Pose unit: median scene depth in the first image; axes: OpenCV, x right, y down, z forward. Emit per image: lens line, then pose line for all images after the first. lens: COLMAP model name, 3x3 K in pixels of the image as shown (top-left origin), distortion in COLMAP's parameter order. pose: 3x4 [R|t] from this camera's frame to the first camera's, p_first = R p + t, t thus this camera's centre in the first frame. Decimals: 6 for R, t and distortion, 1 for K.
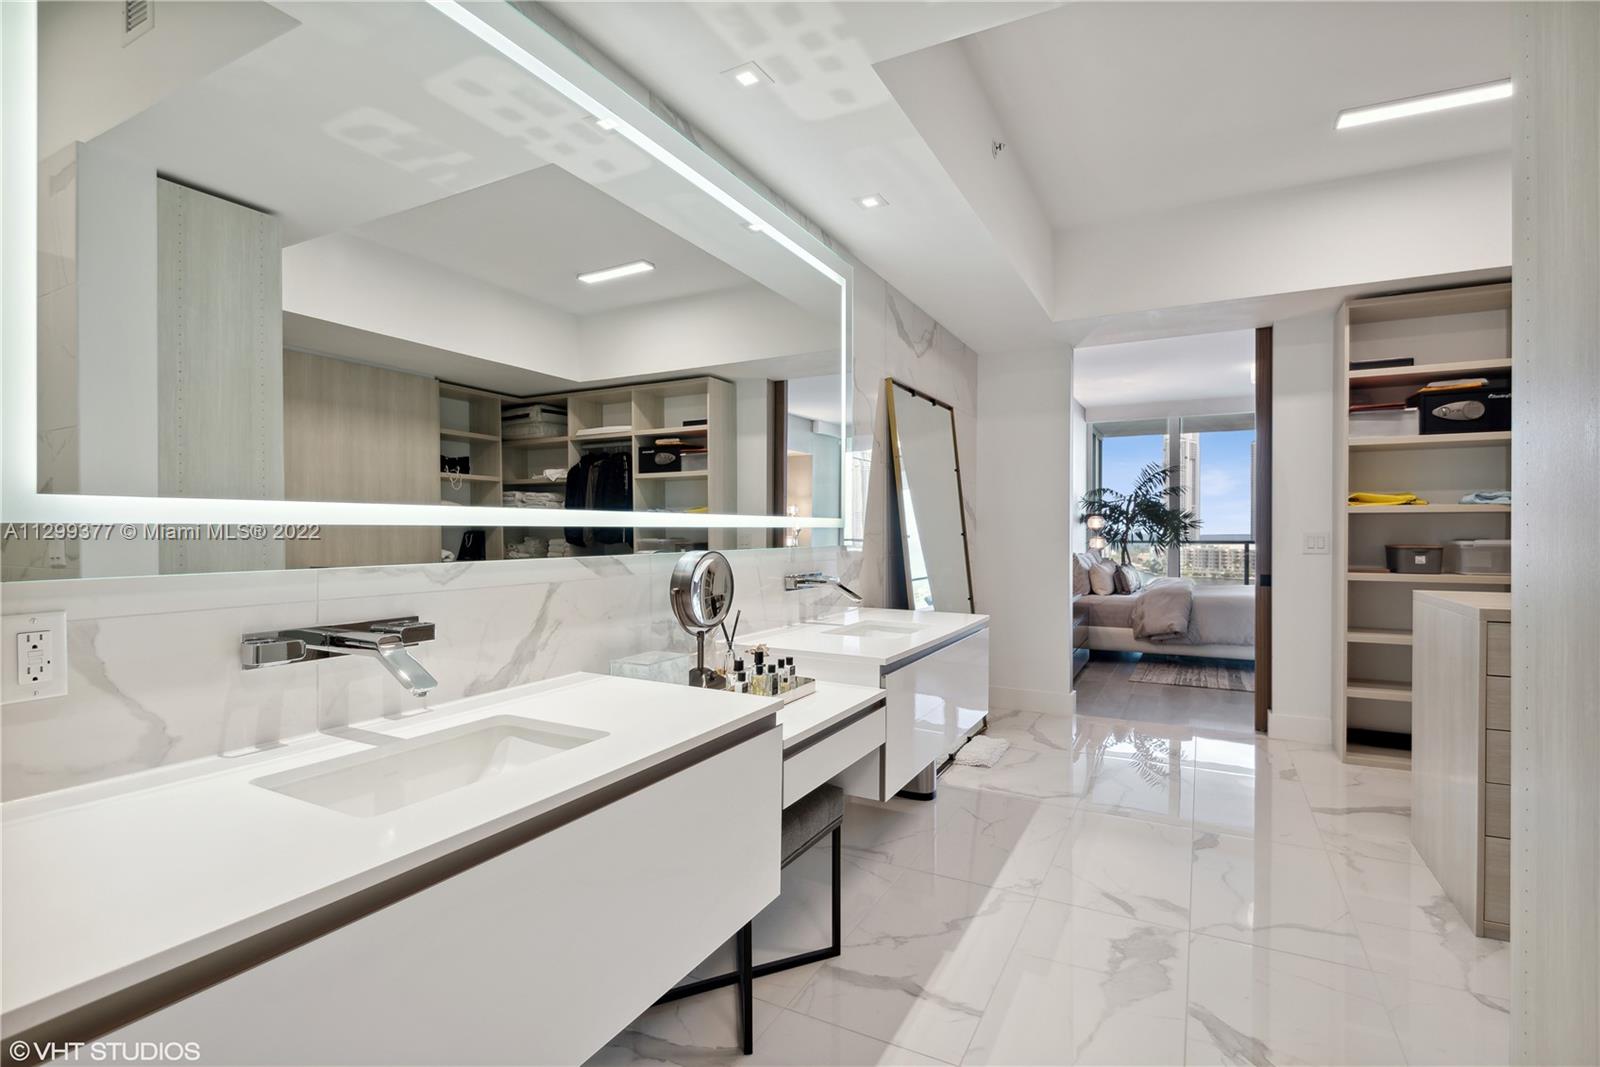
lens RADIAL K [[751.2, 0, 805.8], [0, 751.2, 536.2], [0, 0, 1]] dist [-0.019743, -0.001566]
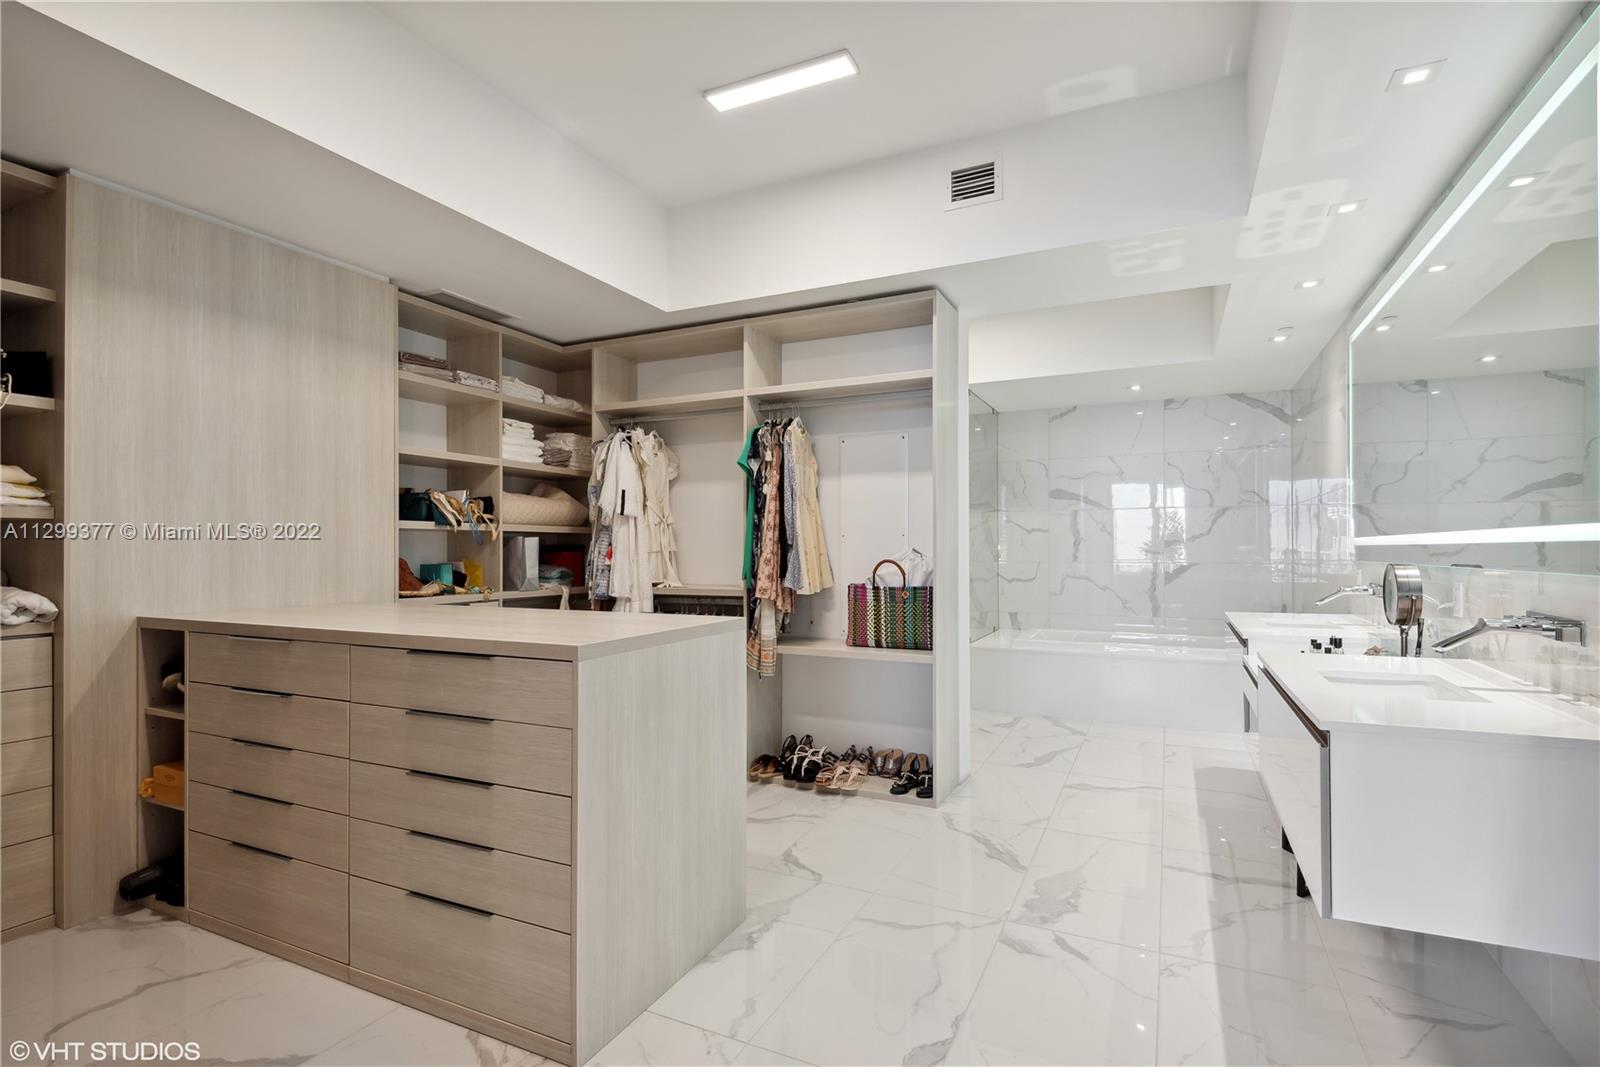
lens RADIAL K [[751.2, 0, 798.8], [0, 751.2, 541.8], [0, 0, 1]] dist [-0.019743, -0.001566]
pose [[-0.999620, 0.001287, -0.027546, 0.883190], [0.001153, 0.999987, 0.004876, -0.023862], [0.027552, 0.004842, -0.999609, 2.160446]]
